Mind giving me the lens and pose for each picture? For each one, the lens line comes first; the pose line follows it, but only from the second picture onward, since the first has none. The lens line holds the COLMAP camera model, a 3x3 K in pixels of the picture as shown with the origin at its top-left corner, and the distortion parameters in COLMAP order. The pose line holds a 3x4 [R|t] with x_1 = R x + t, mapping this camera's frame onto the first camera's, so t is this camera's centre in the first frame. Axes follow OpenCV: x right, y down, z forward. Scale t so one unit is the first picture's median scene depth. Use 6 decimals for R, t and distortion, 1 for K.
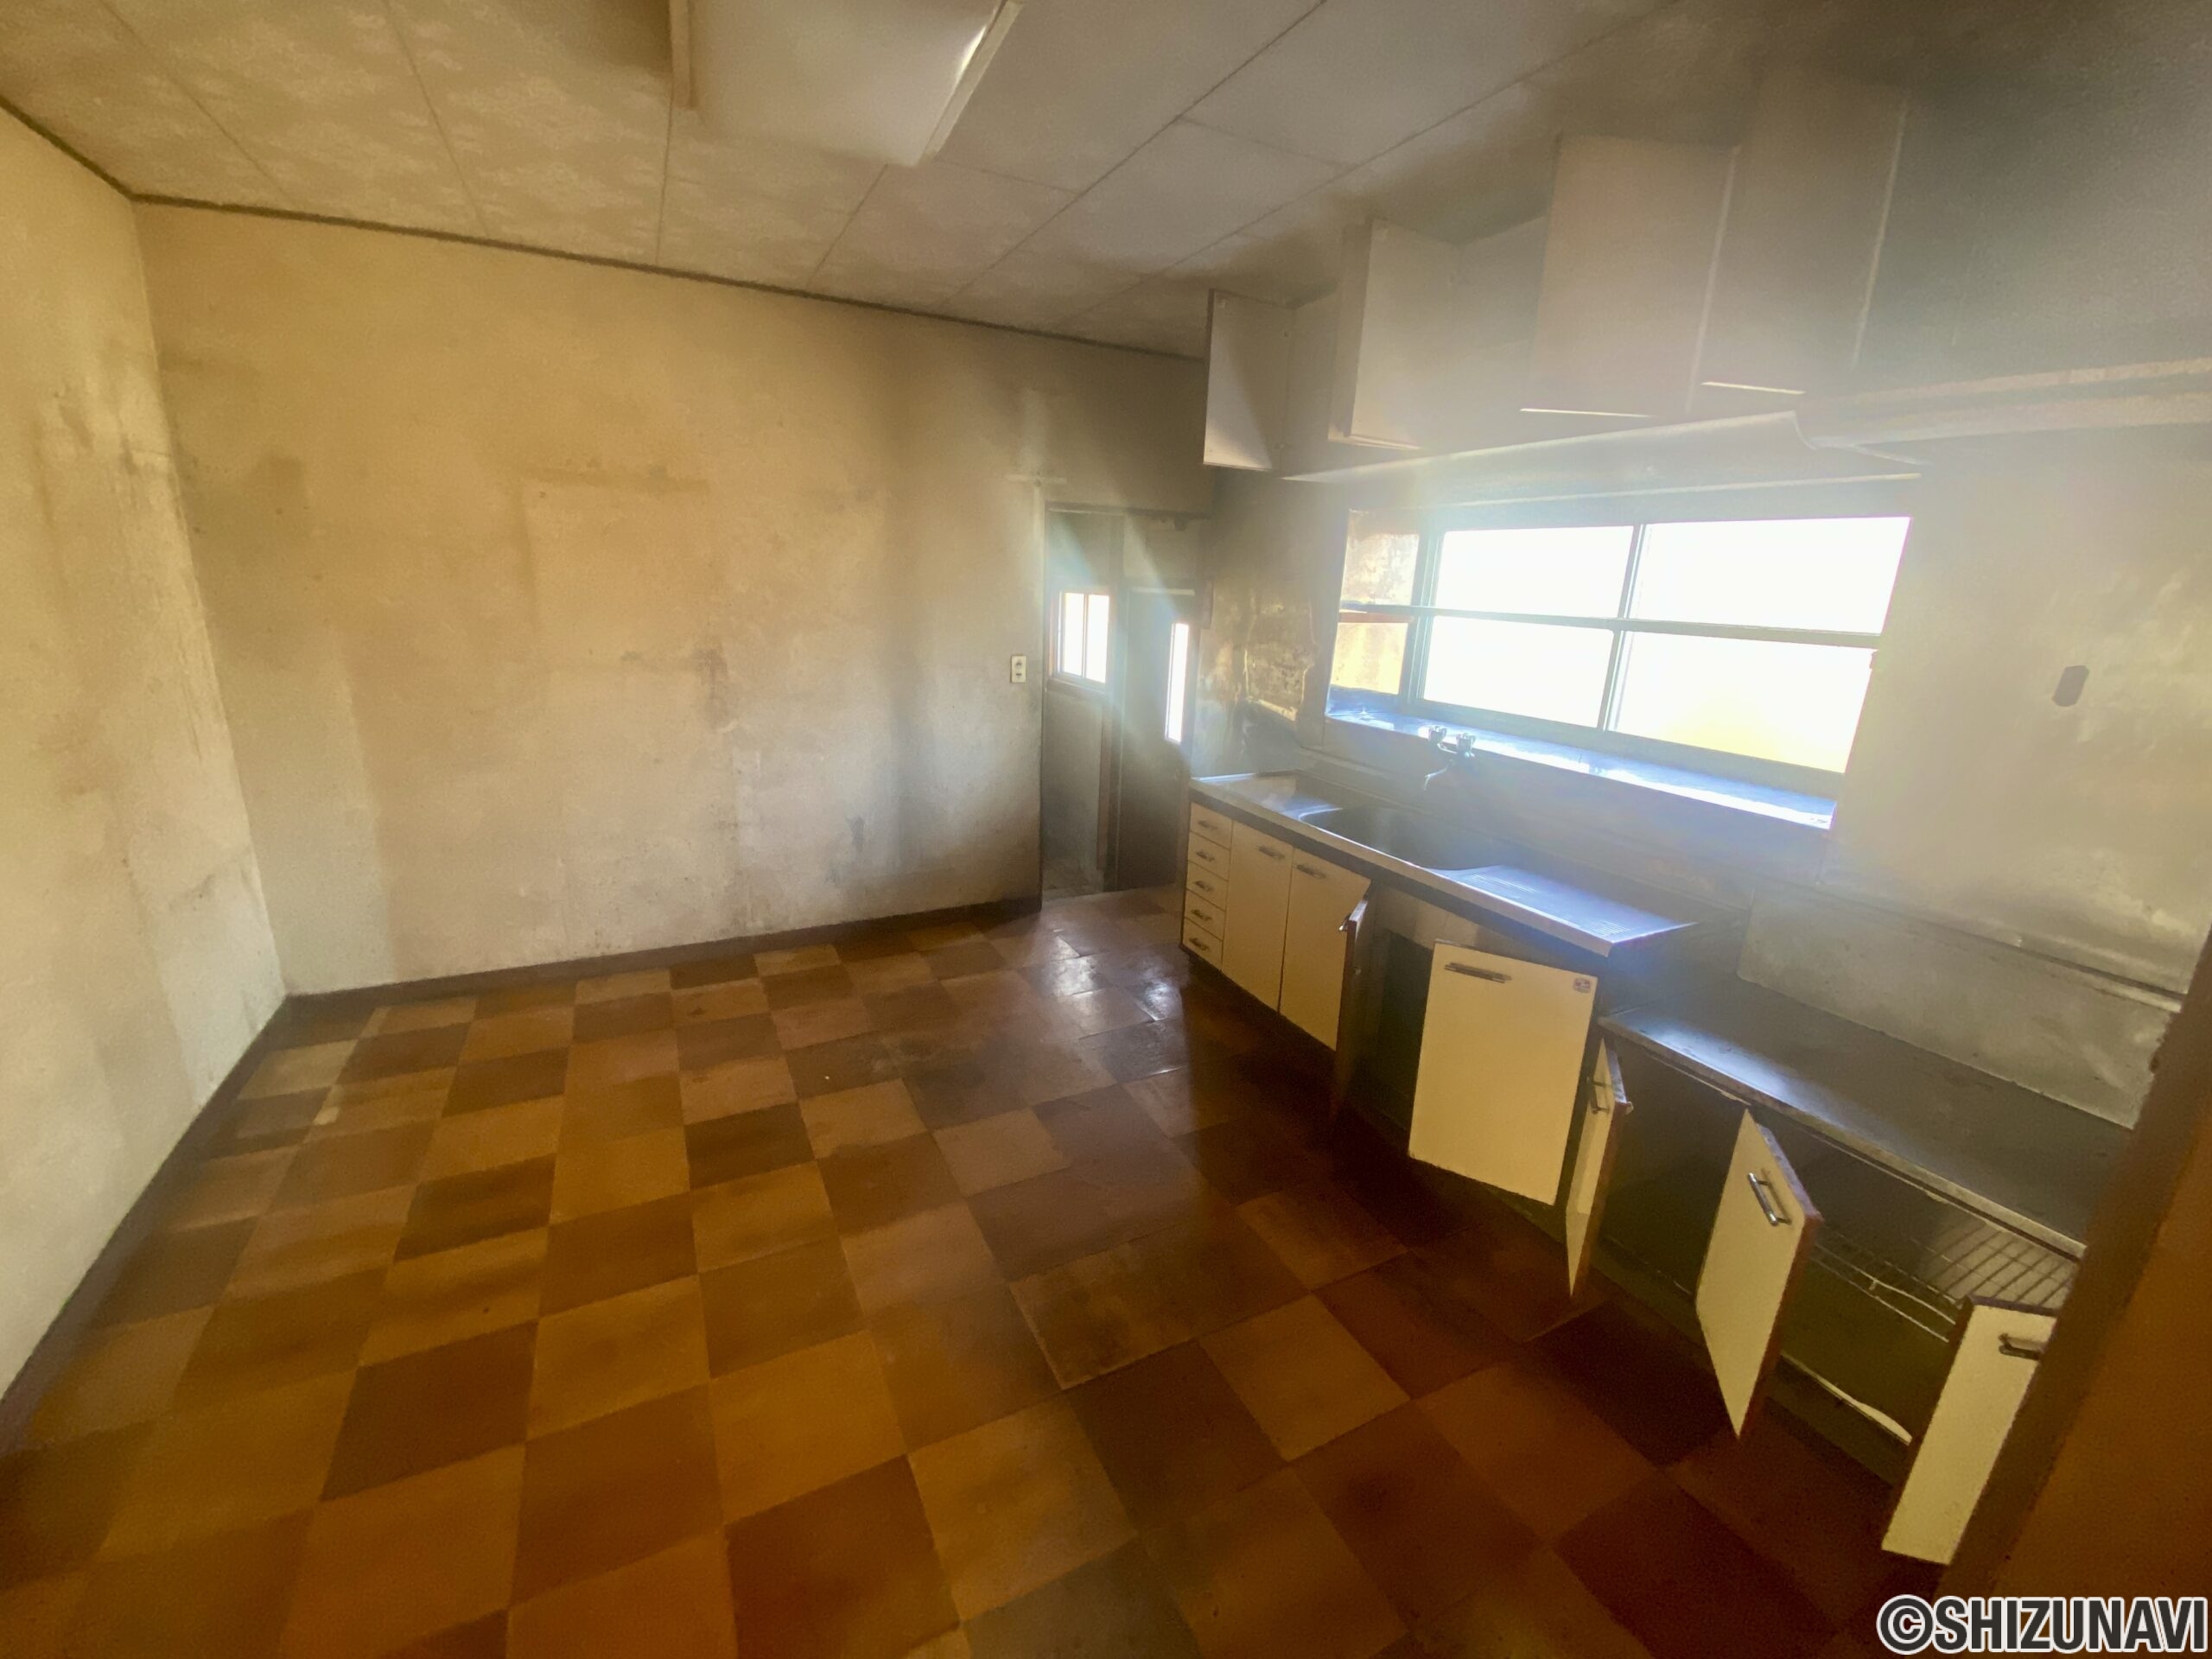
lens RADIAL K [[878.4, 0, 1105.4], [0, 878.4, 835.5], [0, 0, 1]] dist [0.014190, -0.017345]
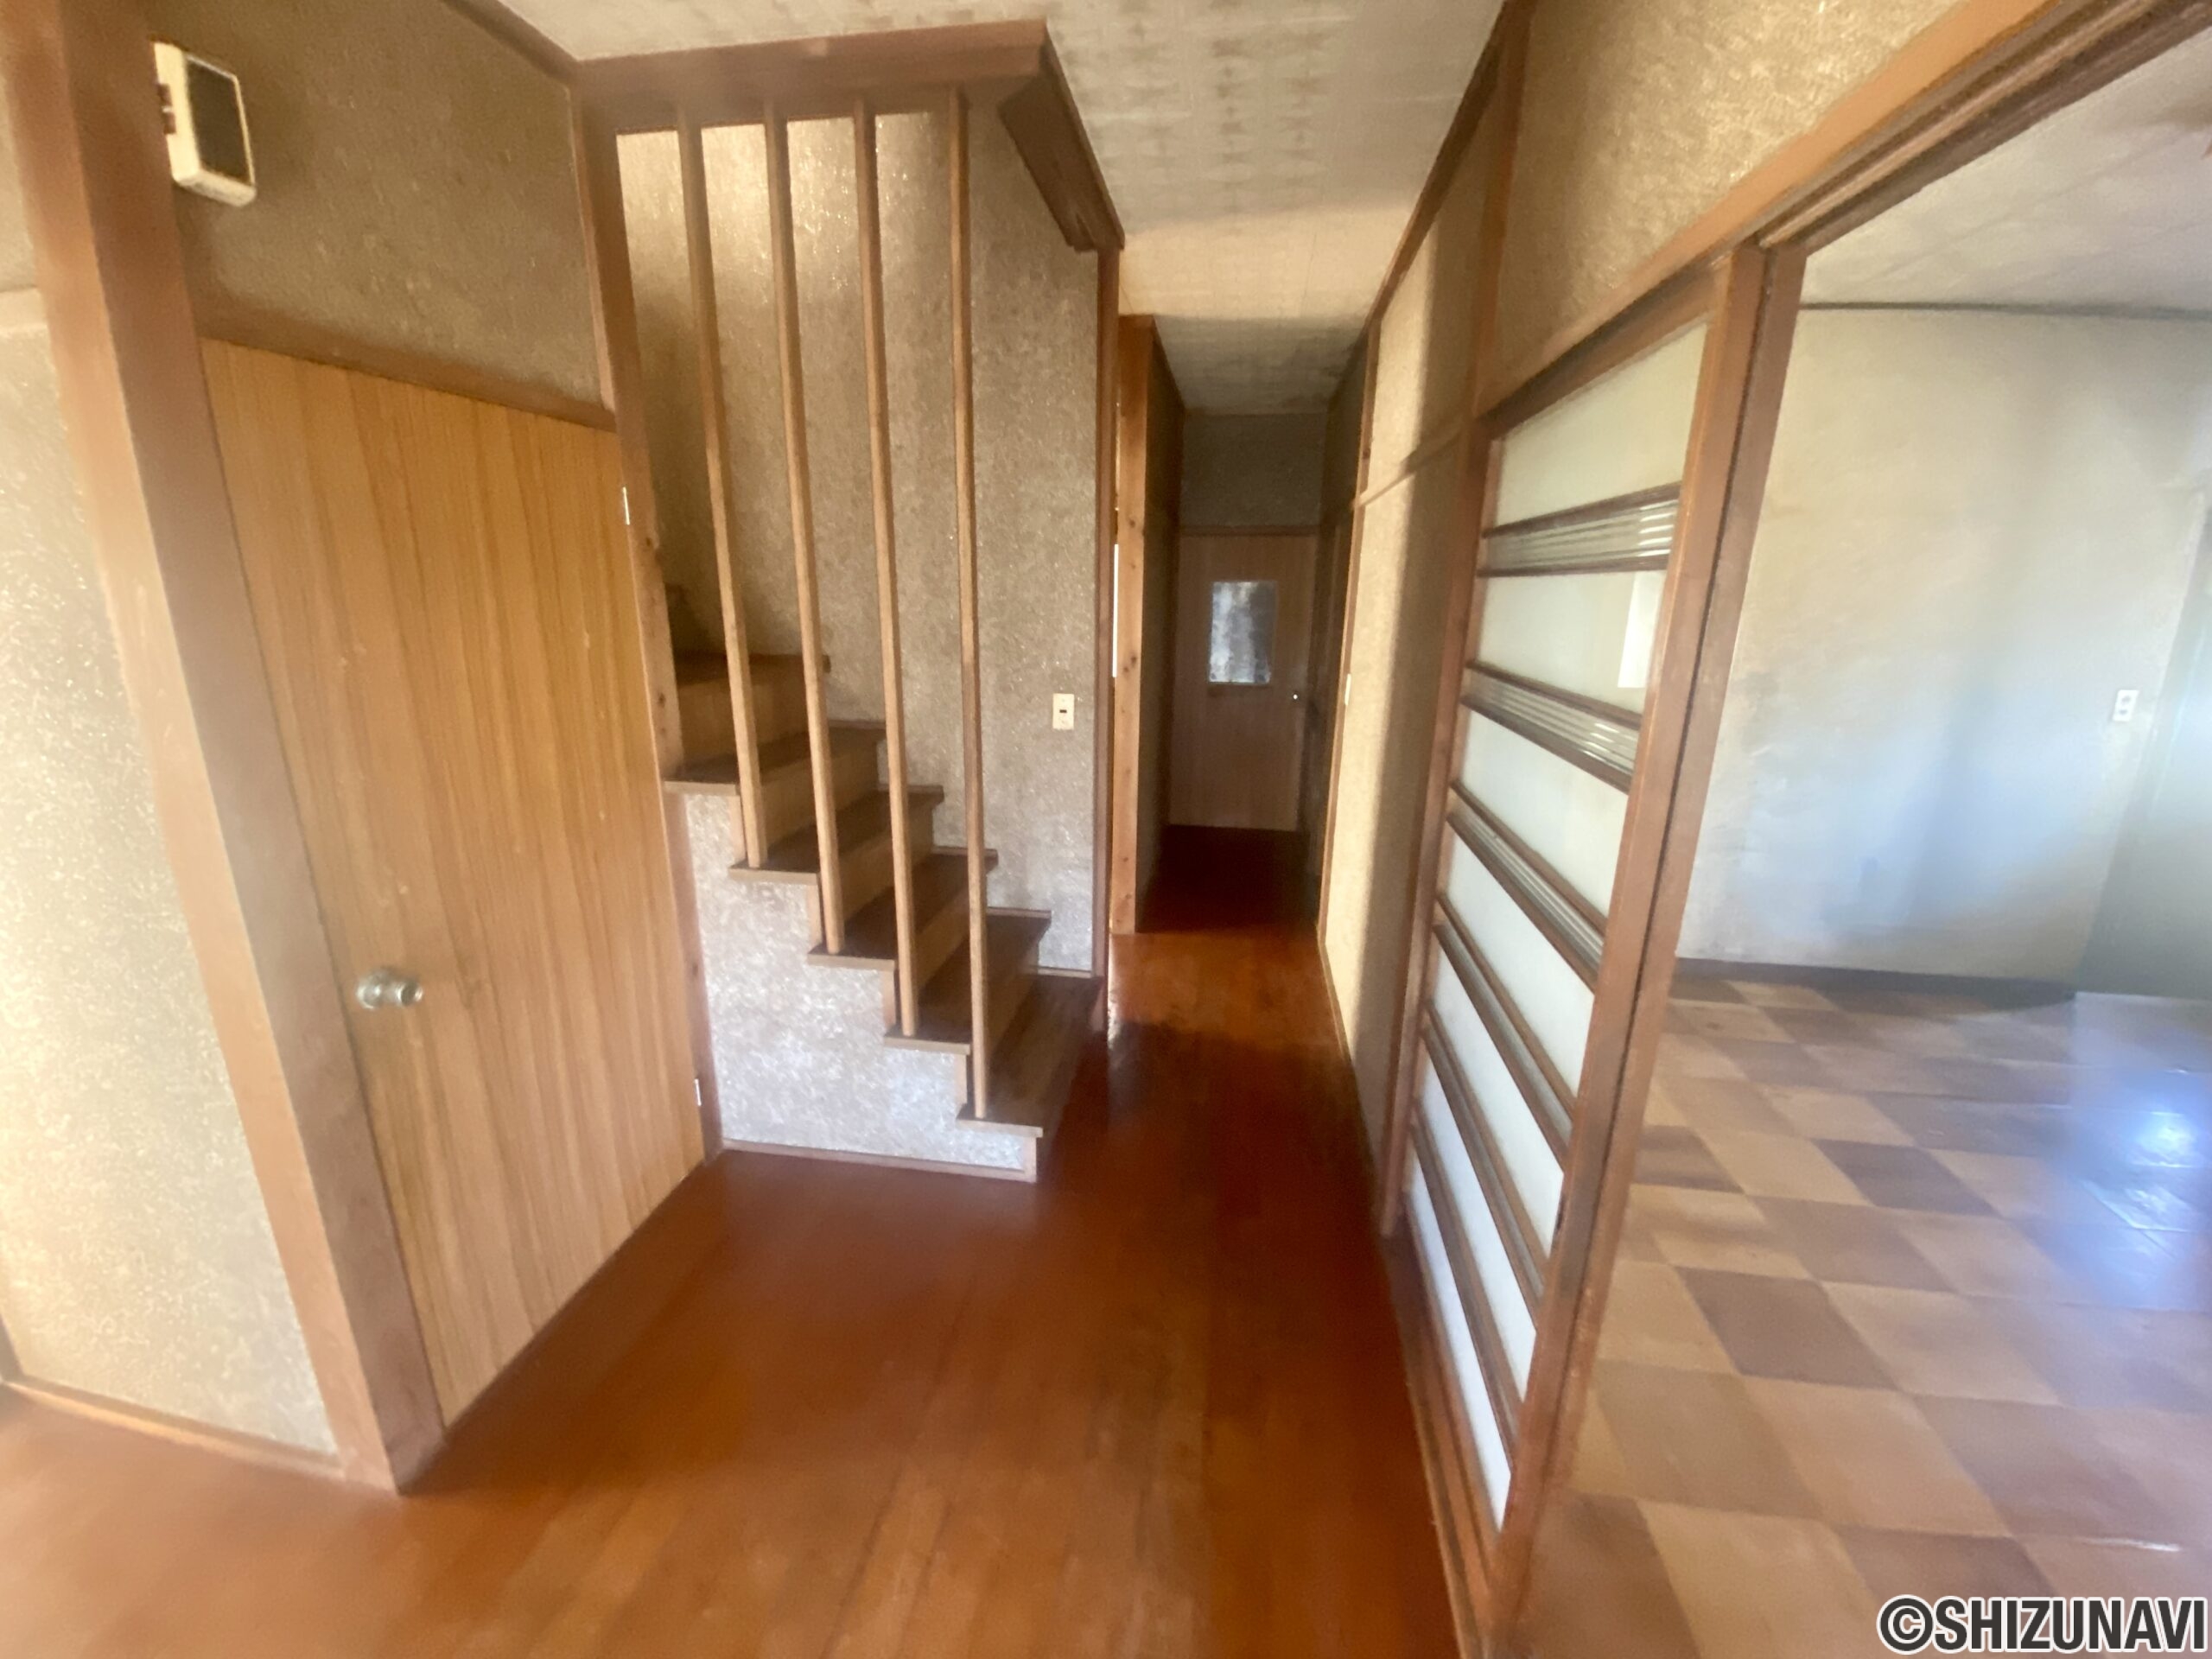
lens RADIAL K [[887.2, 0, 1100.5], [0, 887.2, 833.0], [0, 0, 1]] dist [-0.026699, -0.000072]
pose [[0.793375, 0.123934, -0.595983, -0.430998], [-0.143345, 0.989560, 0.014957, 0.063481], [0.591615, 0.073565, 0.802858, -0.233823]]
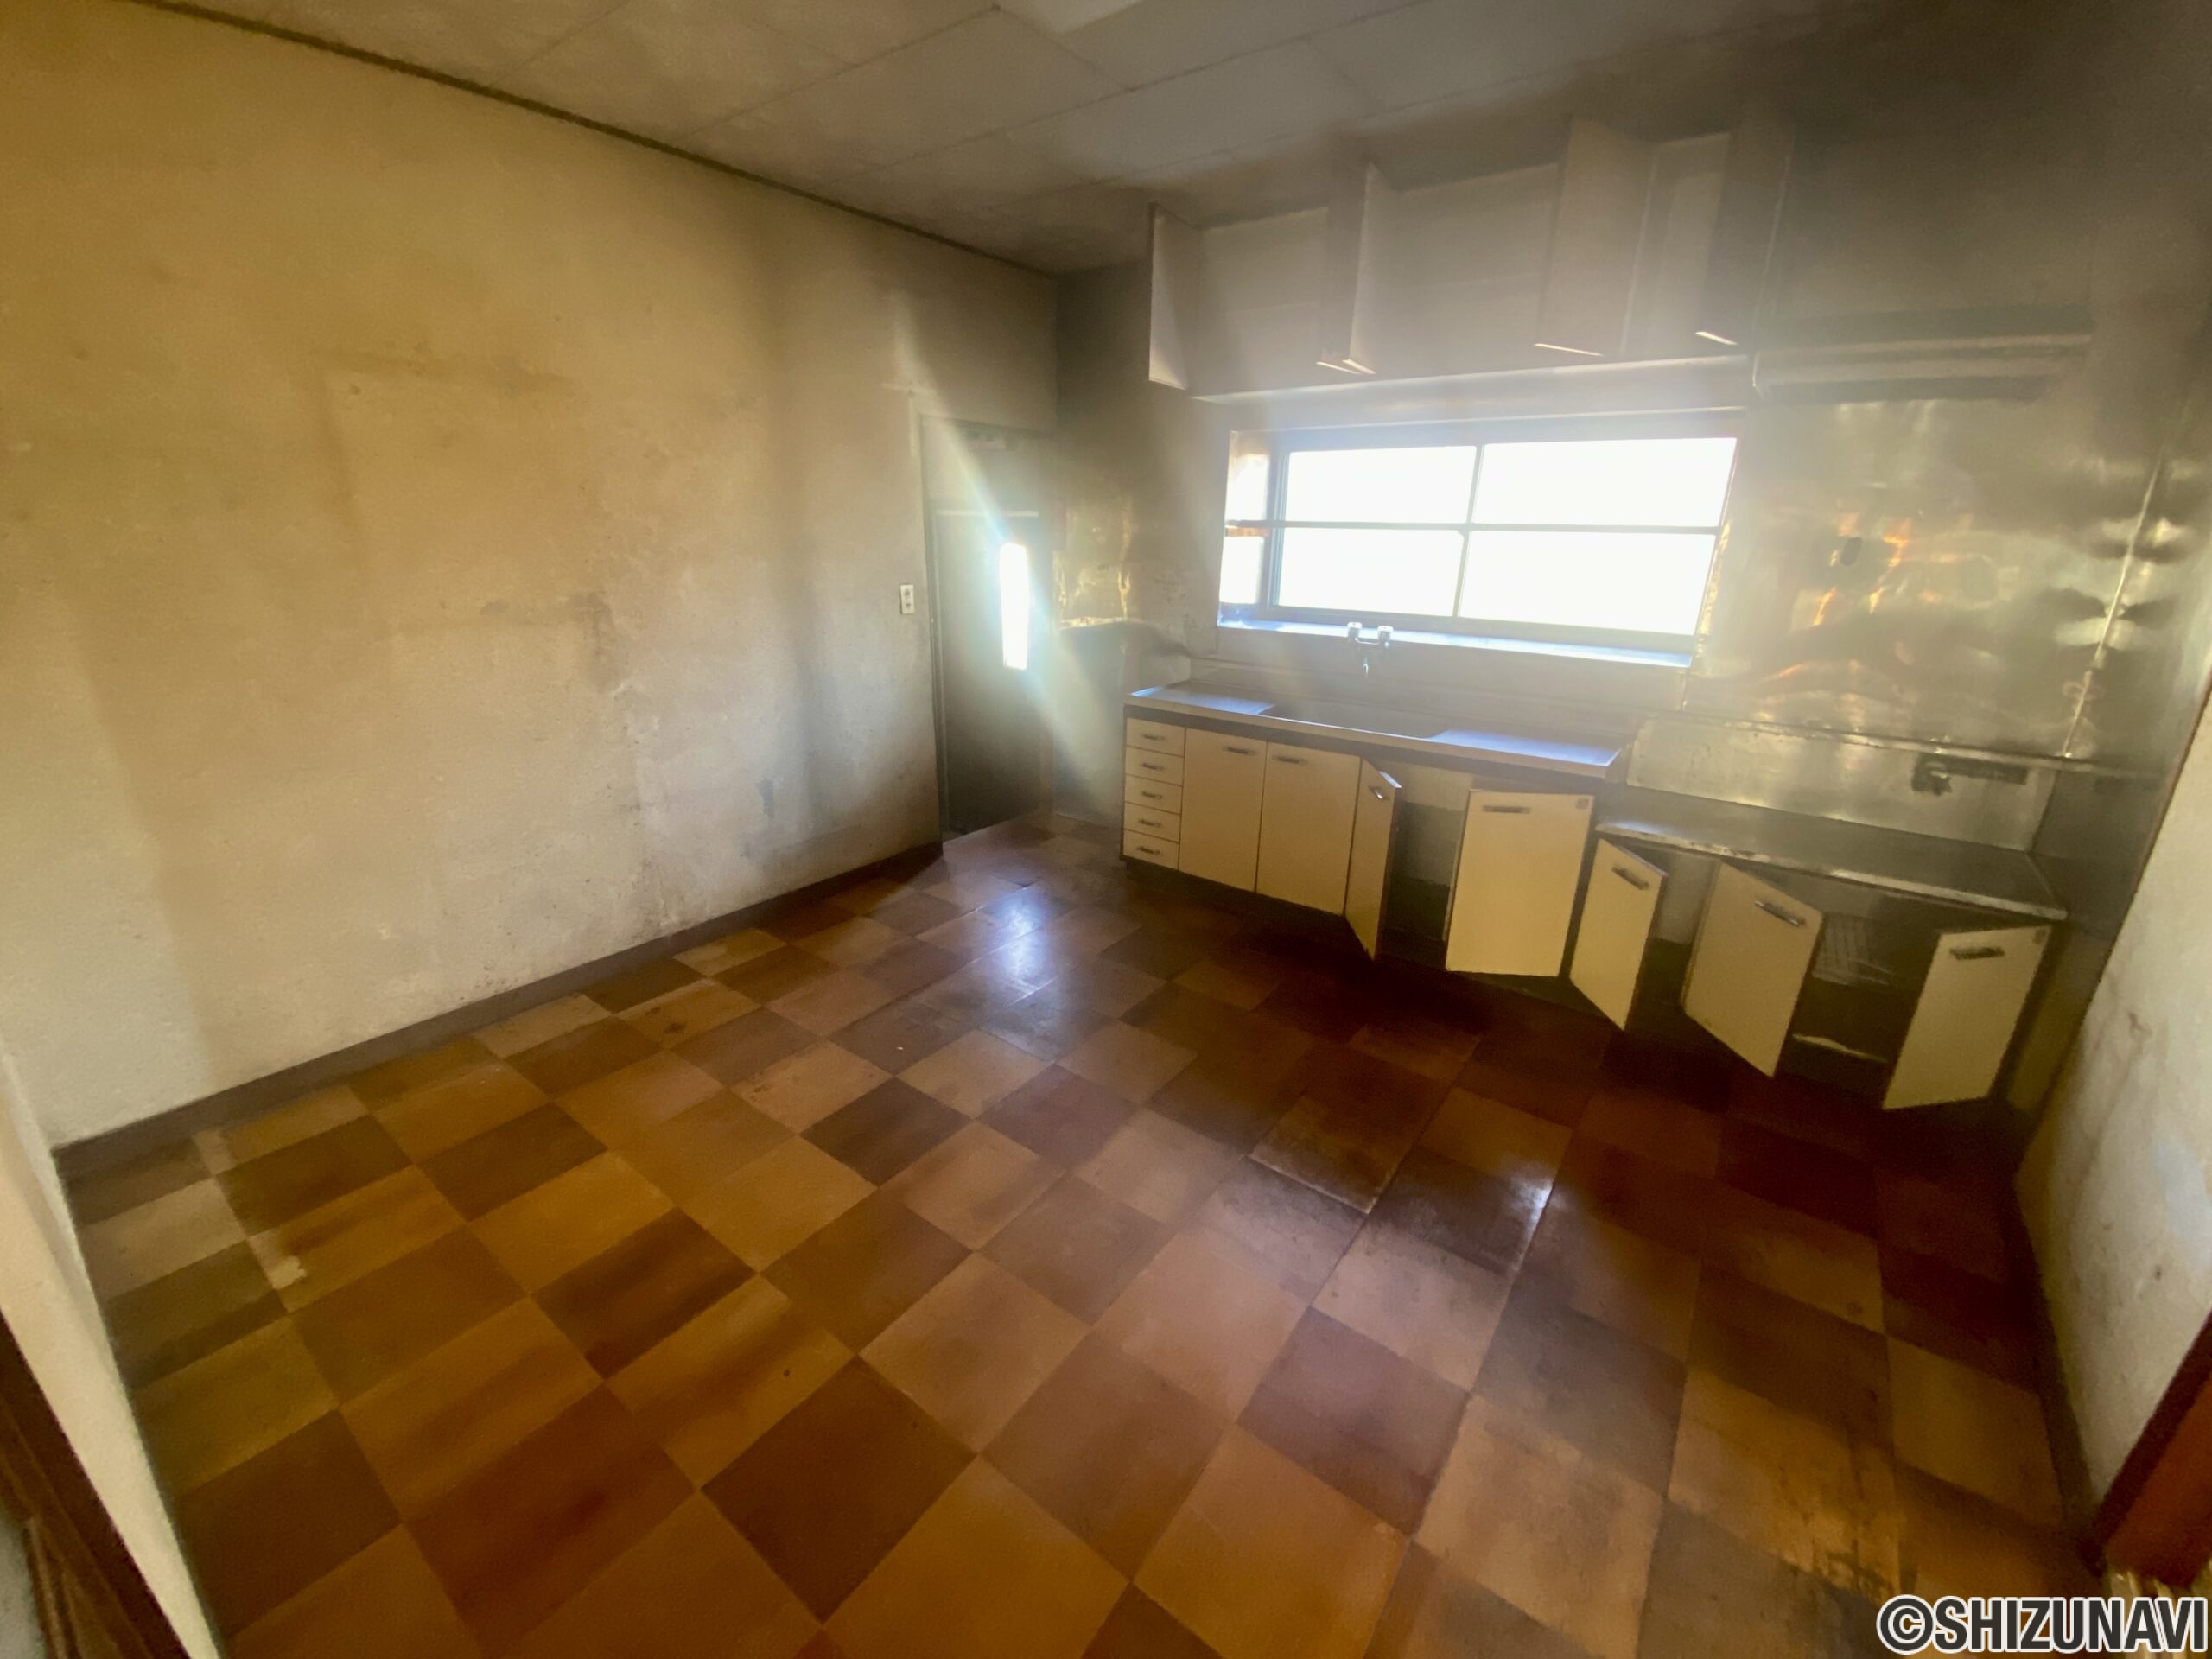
lens RADIAL K [[885.0, 0, 1106.0], [0, 885.0, 829.5], [0, 0, 1]] dist [0.013817, -0.018383]
pose [[0.898843, -0.165380, 0.405871, -0.386750], [0.138874, 0.985825, 0.094142, -0.008594], [-0.415687, -0.028254, 0.909069, 0.058857]]
